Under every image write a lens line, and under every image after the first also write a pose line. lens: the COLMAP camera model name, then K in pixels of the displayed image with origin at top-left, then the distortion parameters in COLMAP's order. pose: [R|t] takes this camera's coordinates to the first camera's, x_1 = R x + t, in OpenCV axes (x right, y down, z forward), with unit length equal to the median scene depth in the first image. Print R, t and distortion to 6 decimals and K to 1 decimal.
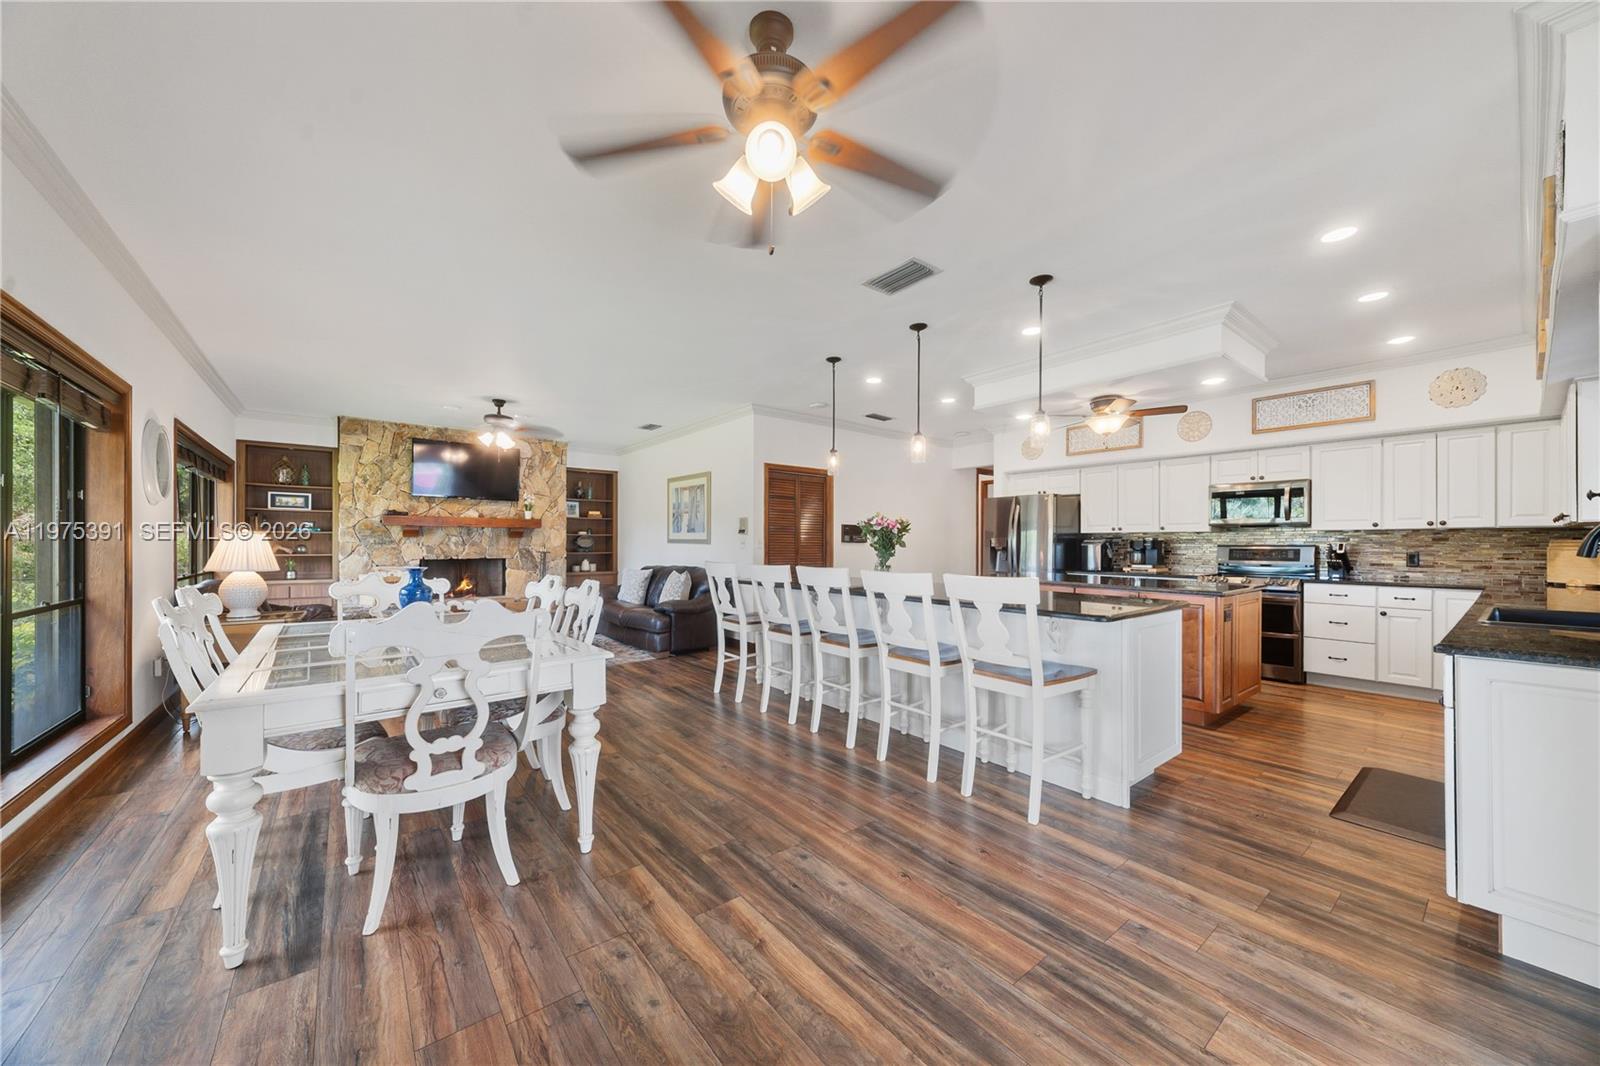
lens RADIAL K [[582.8, 0, 799.5], [0, 582.8, 542.7], [0, 0, 1]] dist [-0.000511, -0.001864]
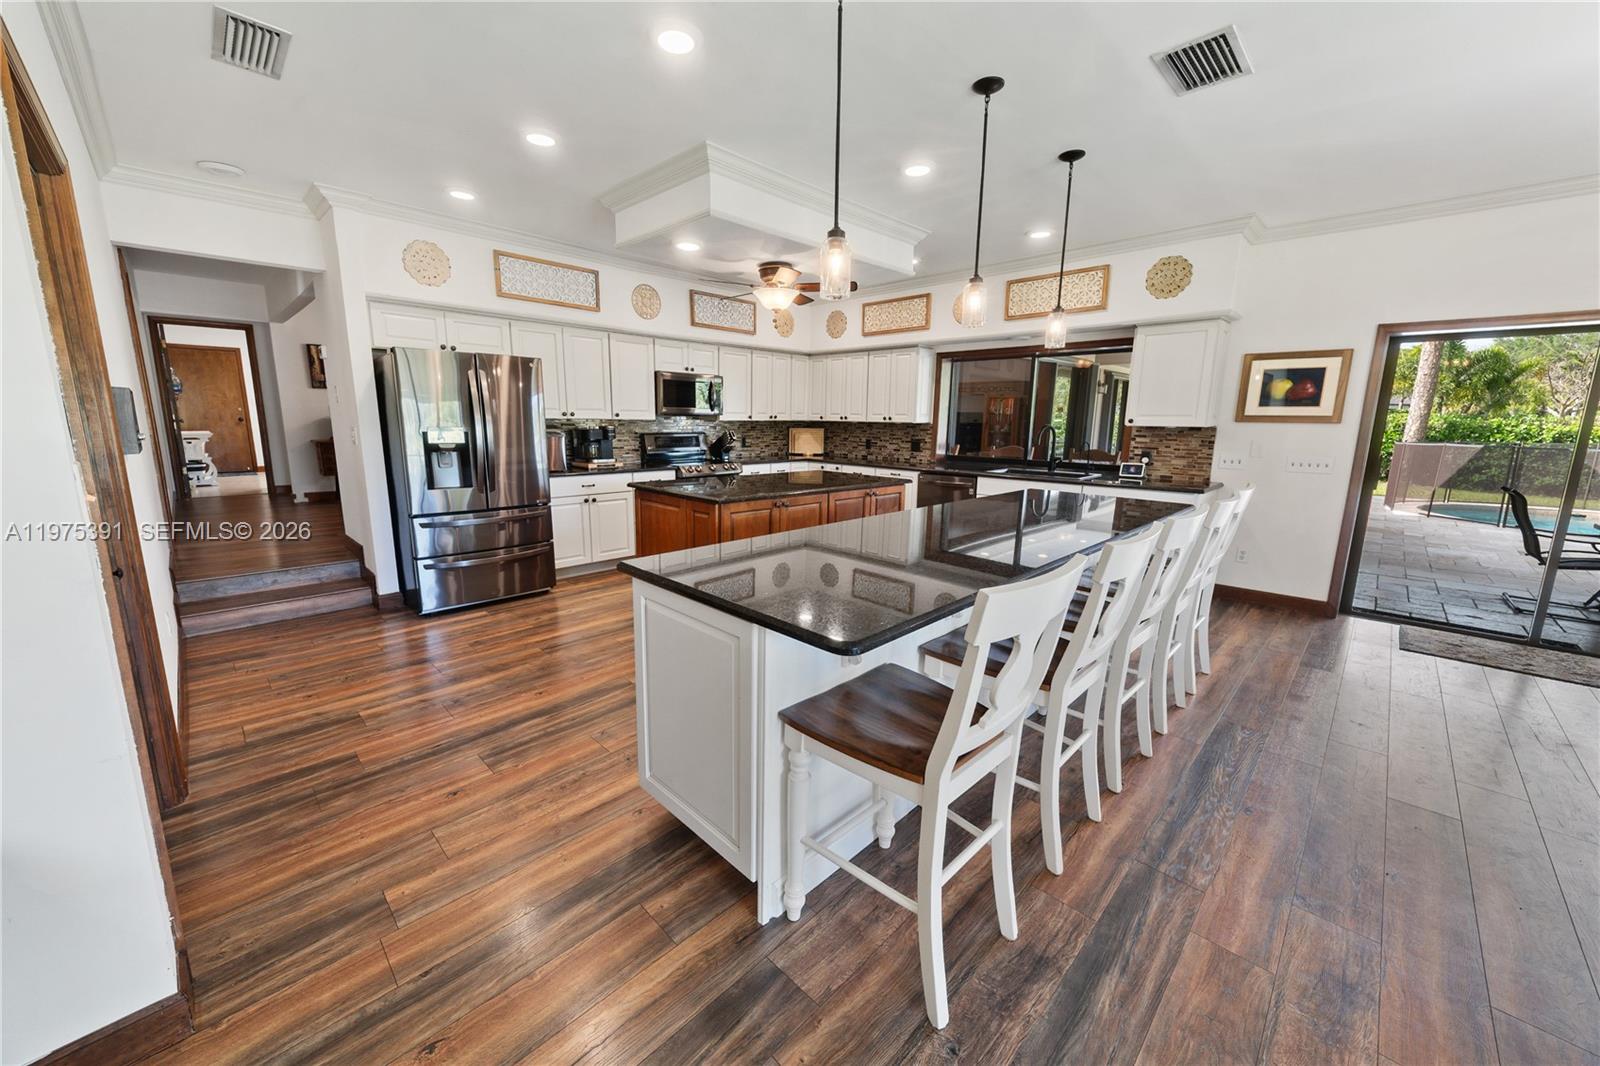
lens RADIAL K [[582.8, 0, 795.9], [0, 582.8, 521.2], [0, 0, 1]] dist [-0.000511, -0.001864]
pose [[-0.116670, -0.170630, 0.978404, -0.338917], [-0.014098, 0.985317, 0.170154, -0.023785], [-0.993071, 0.006058, -0.117362, 1.006343]]
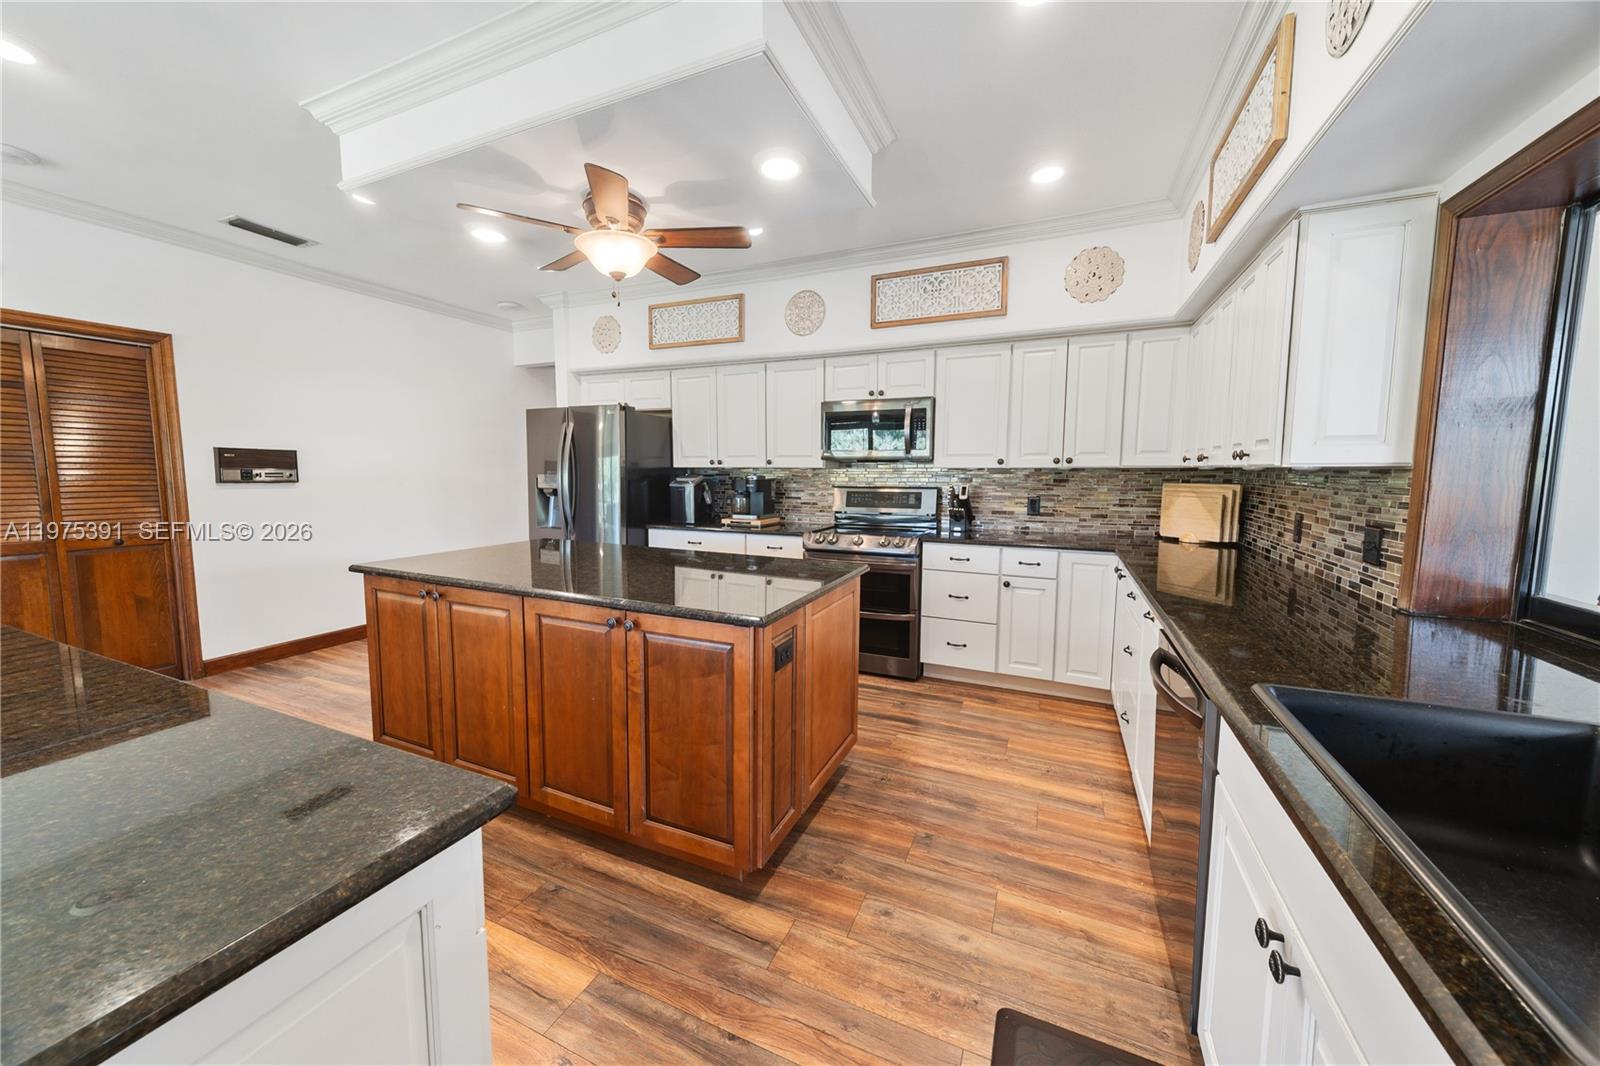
lens RADIAL K [[582.8, 0, 794.6], [0, 582.8, 520.6], [0, 0, 1]] dist [-0.000511, -0.001864]
pose [[0.889199, -0.037228, 0.456004, 0.396170], [-0.003519, 0.996098, 0.088183, -0.019442], [-0.457508, -0.080017, 0.885598, 0.435386]]
